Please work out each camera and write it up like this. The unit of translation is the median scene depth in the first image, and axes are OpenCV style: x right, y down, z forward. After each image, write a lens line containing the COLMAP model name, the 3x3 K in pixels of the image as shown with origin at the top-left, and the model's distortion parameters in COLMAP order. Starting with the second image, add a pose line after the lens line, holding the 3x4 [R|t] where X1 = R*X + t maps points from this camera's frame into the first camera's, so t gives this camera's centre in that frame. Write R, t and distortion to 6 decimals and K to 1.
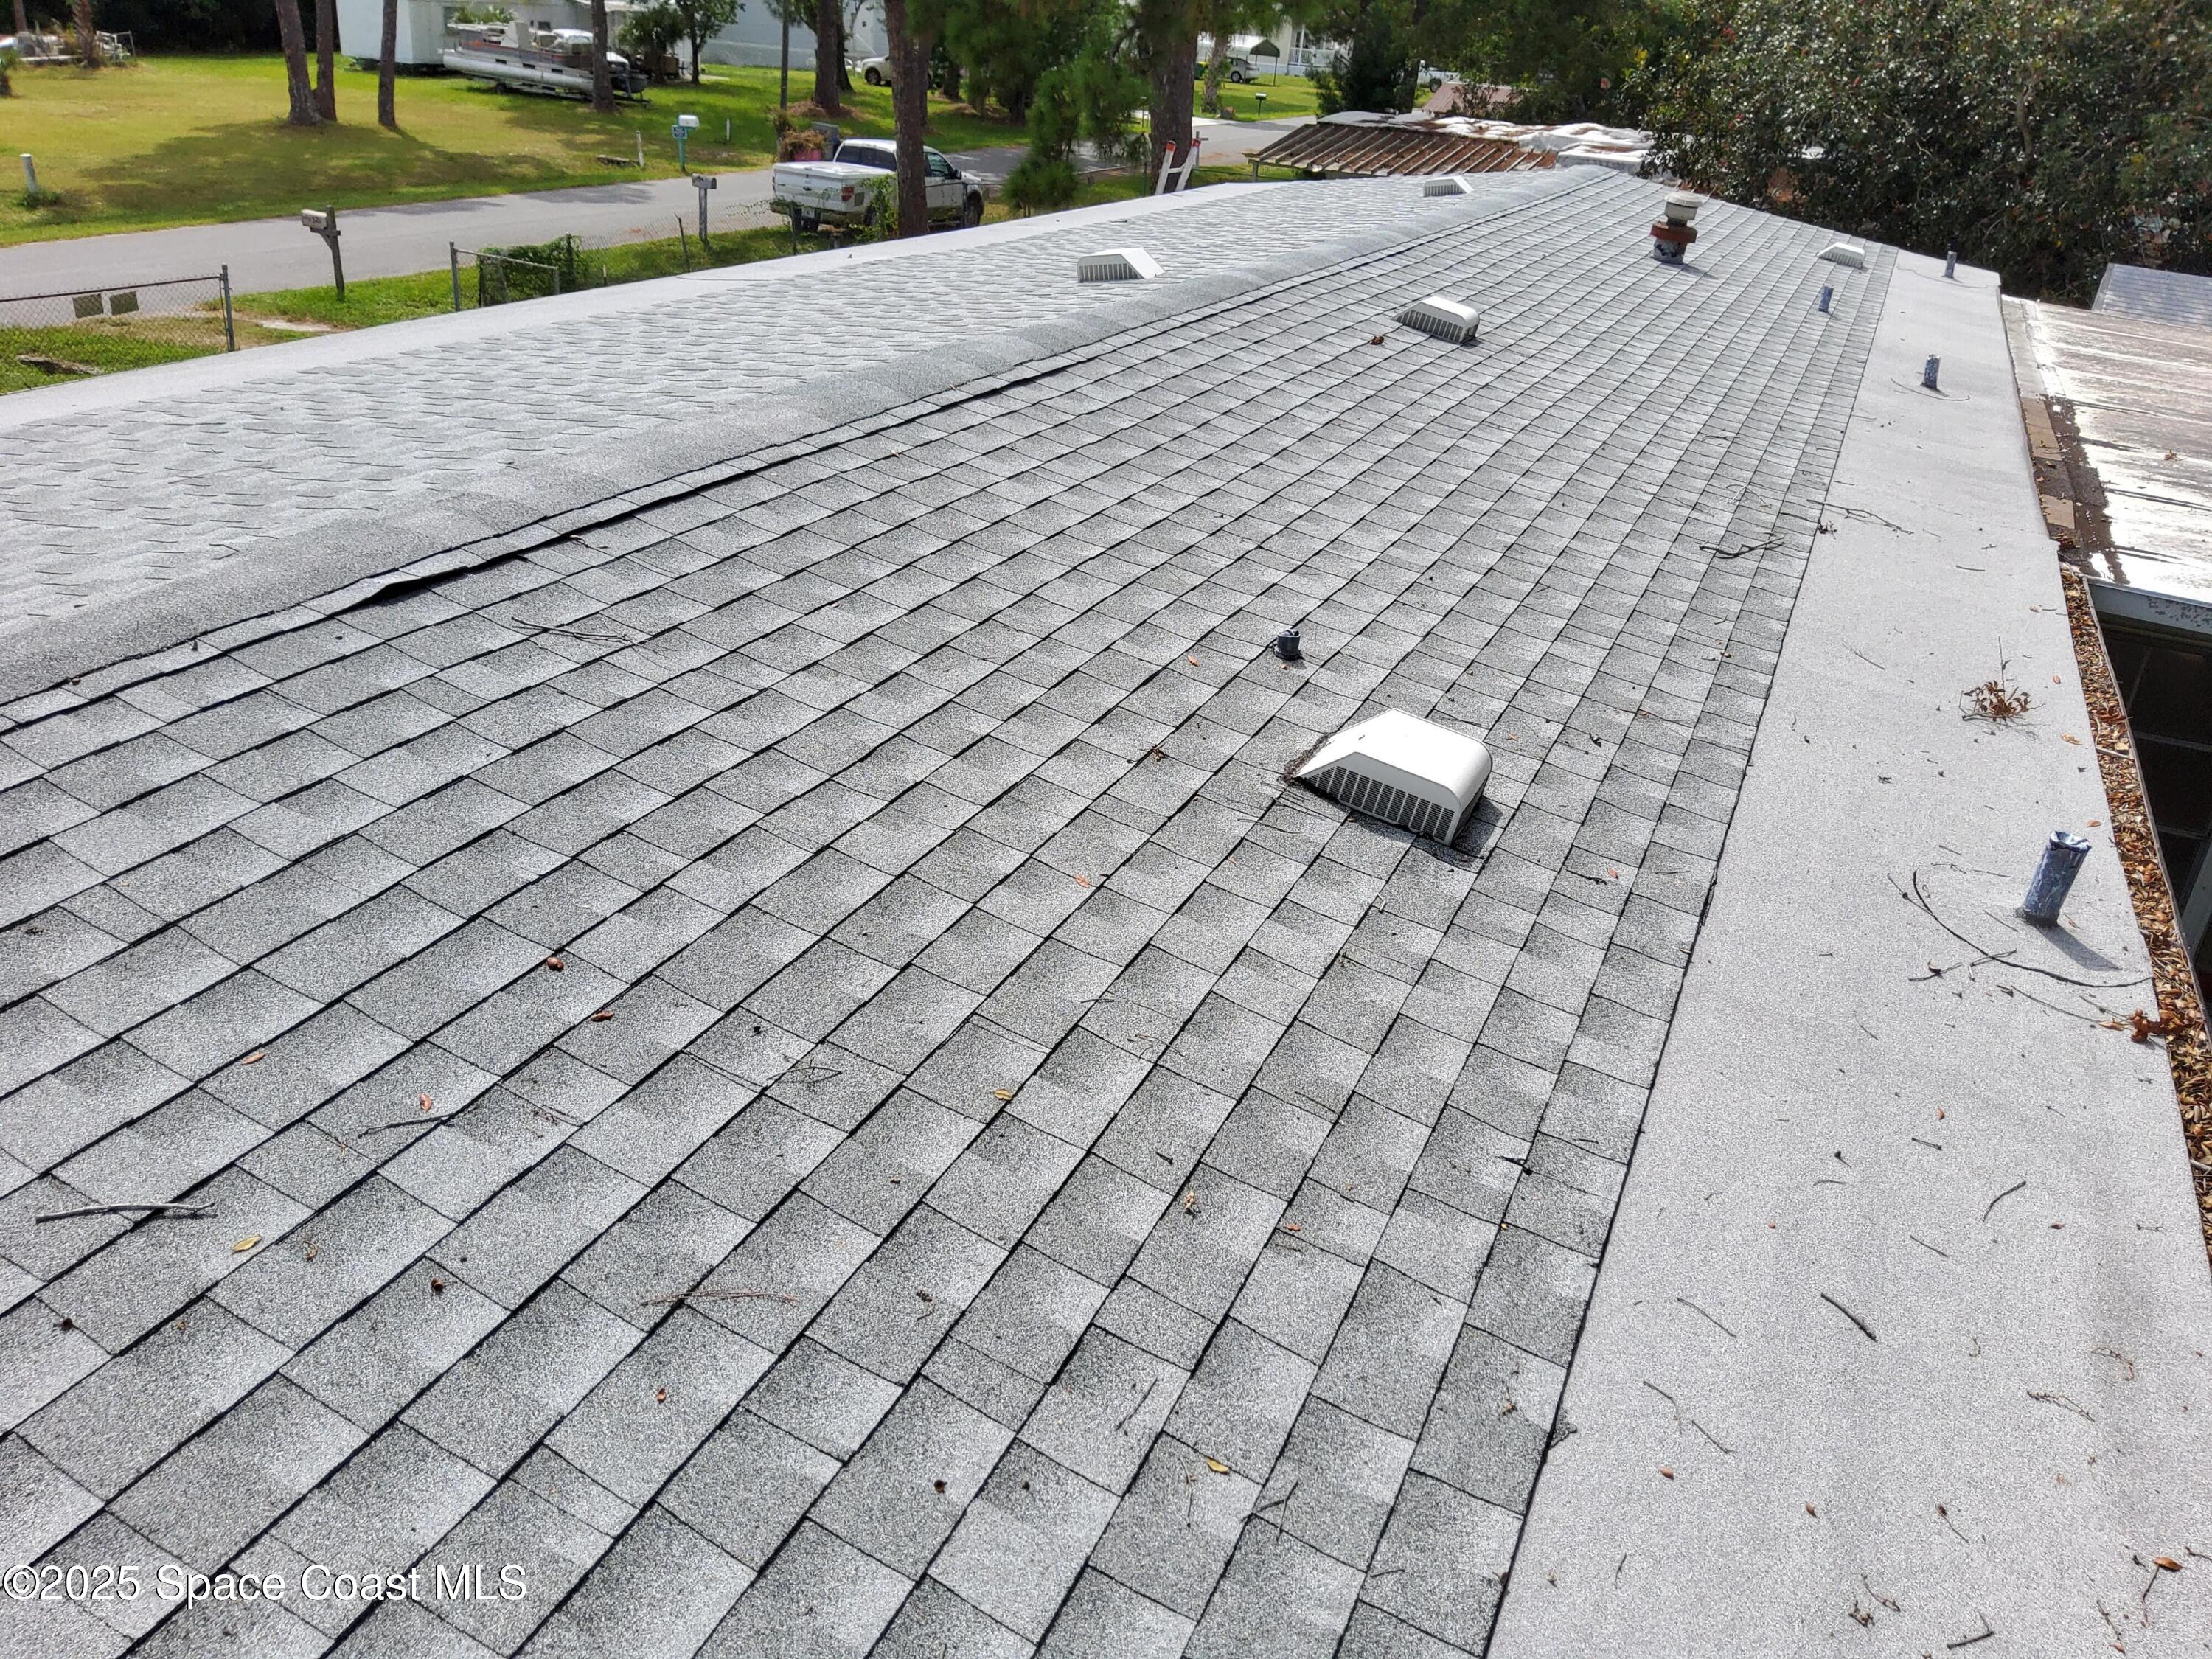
lens RADIAL K [[1701.1, 0, 1108.7], [0, 1701.1, 811.0], [0, 0, 1]] dist [0.036045, -0.071011]
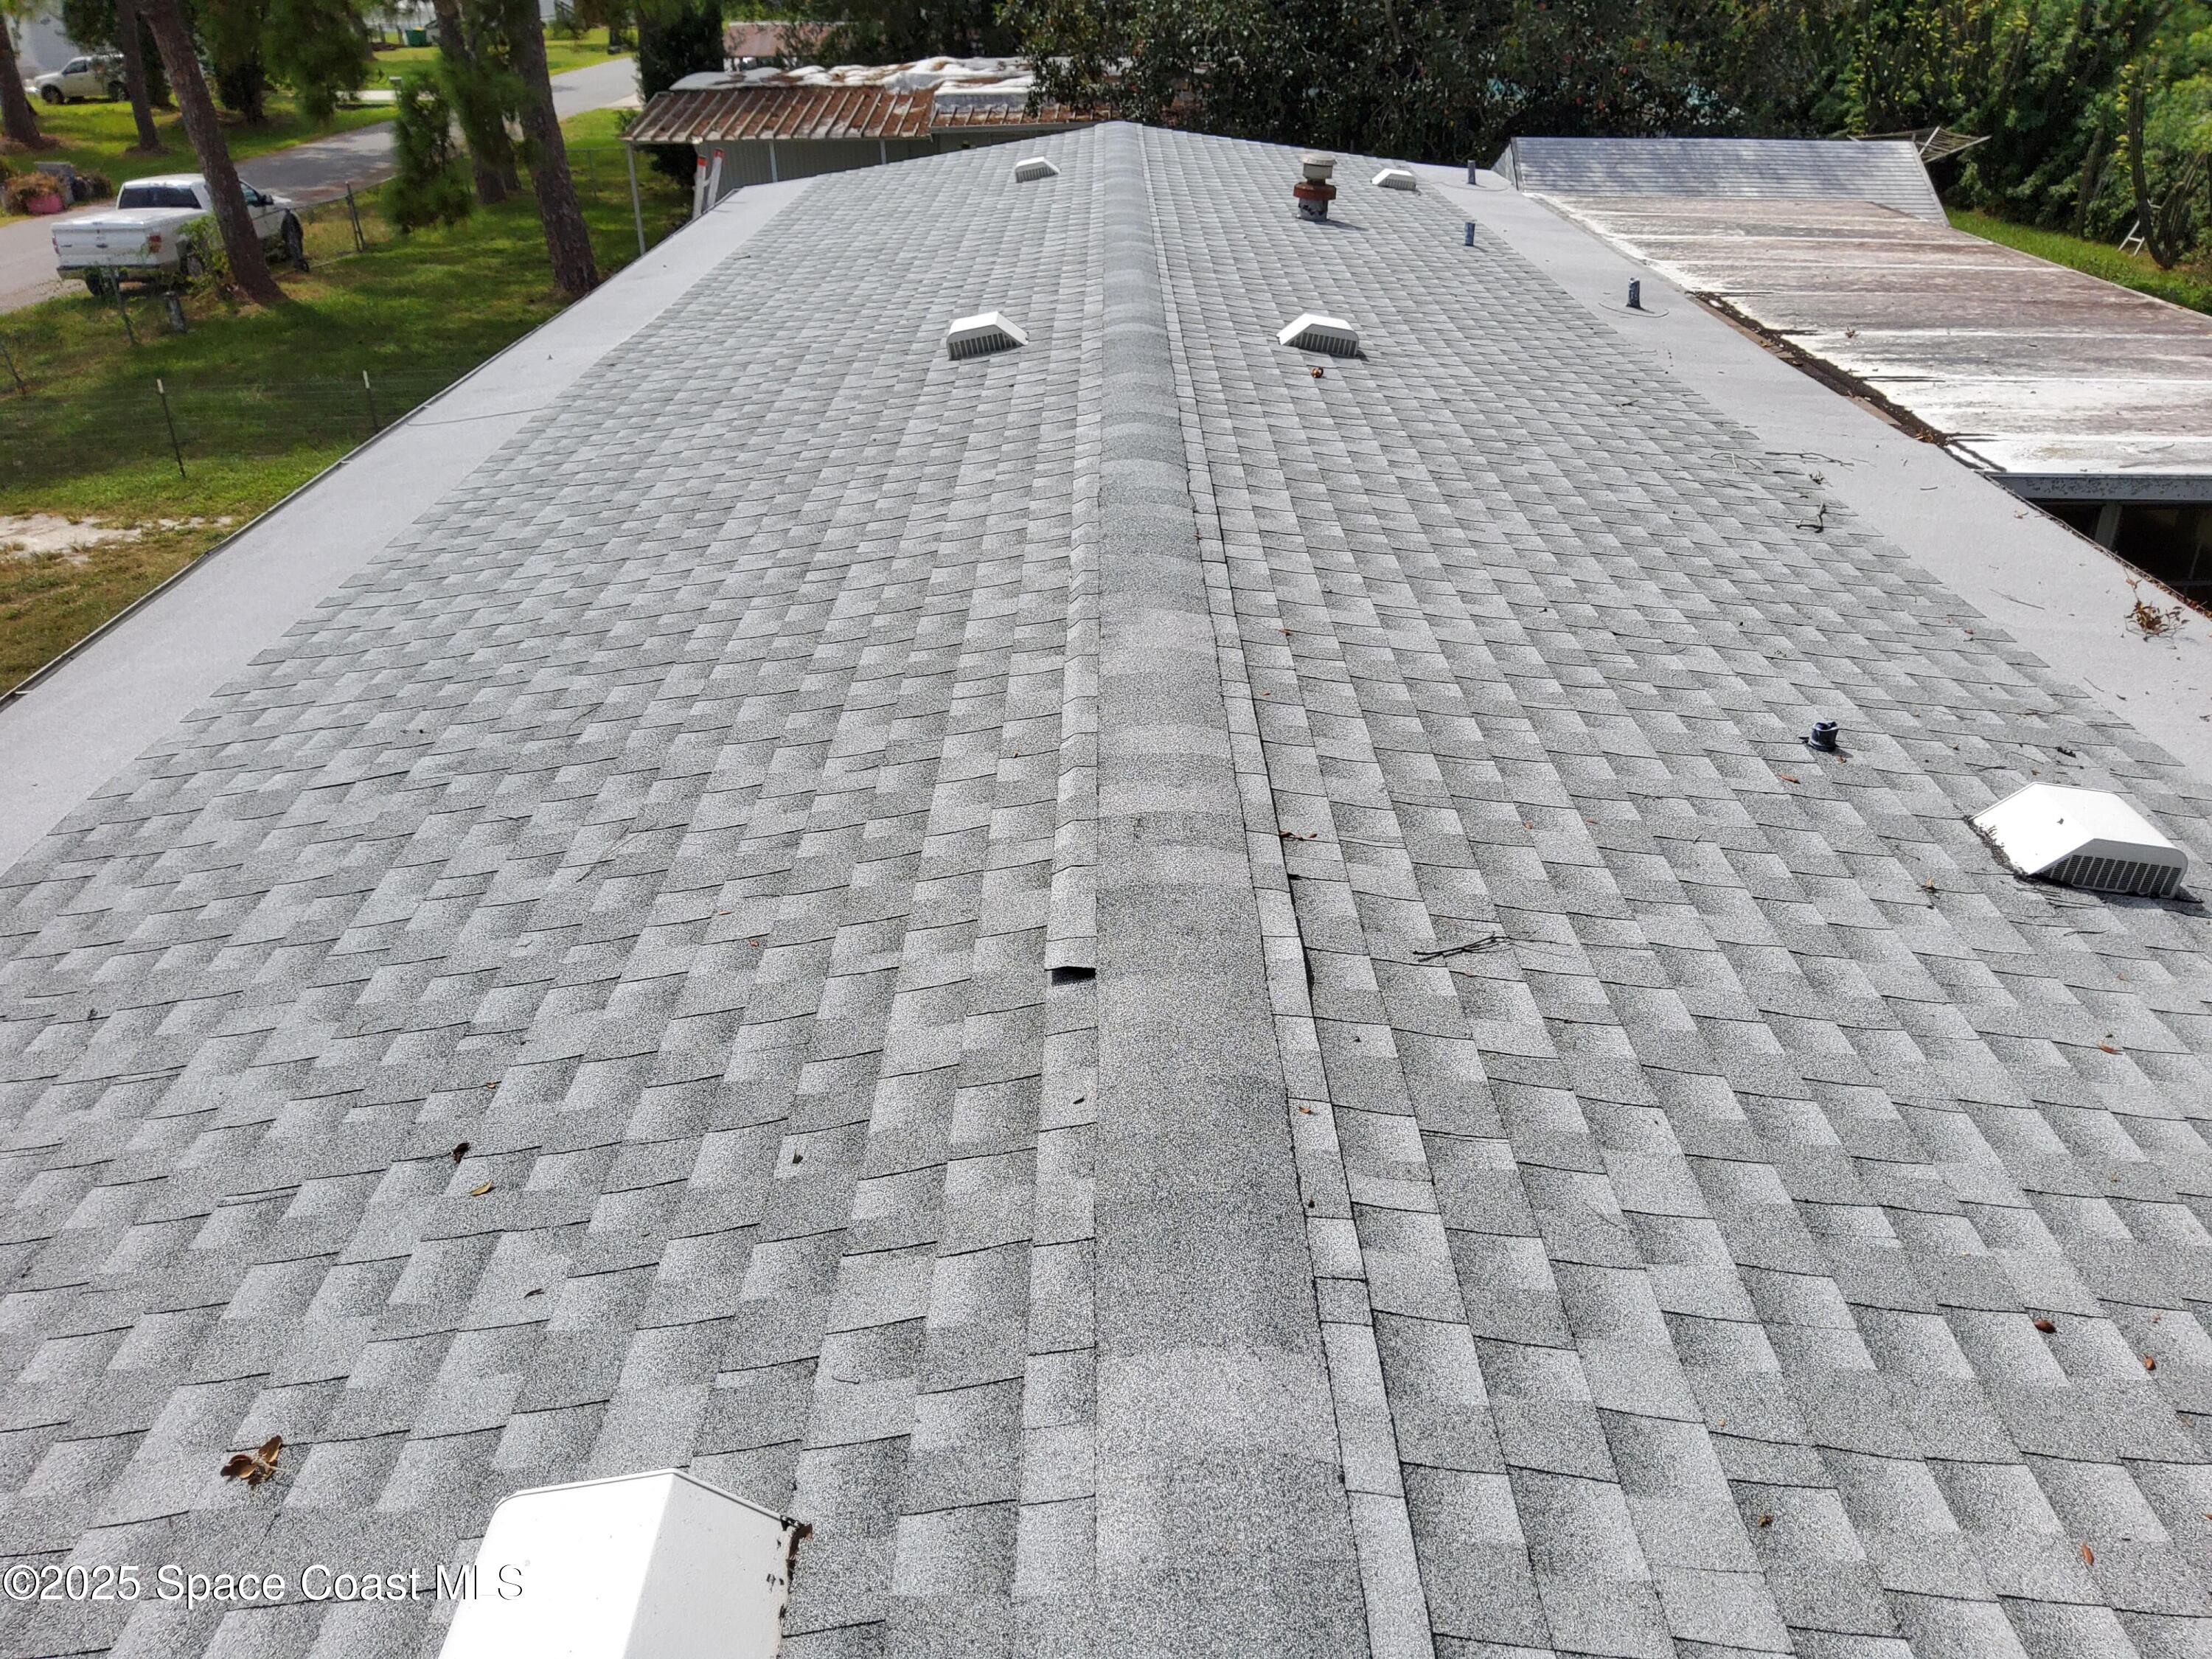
lens RADIAL K [[1701.1, 0, 1106.2], [0, 1701.1, 819.5], [0, 0, 1]] dist [0.036045, -0.071011]
pose [[0.903728, -0.271621, 0.330905, -0.237609], [0.256818, 0.962392, 0.088580, -0.092986], [-0.342521, 0.004930, 0.939497, 0.060081]]
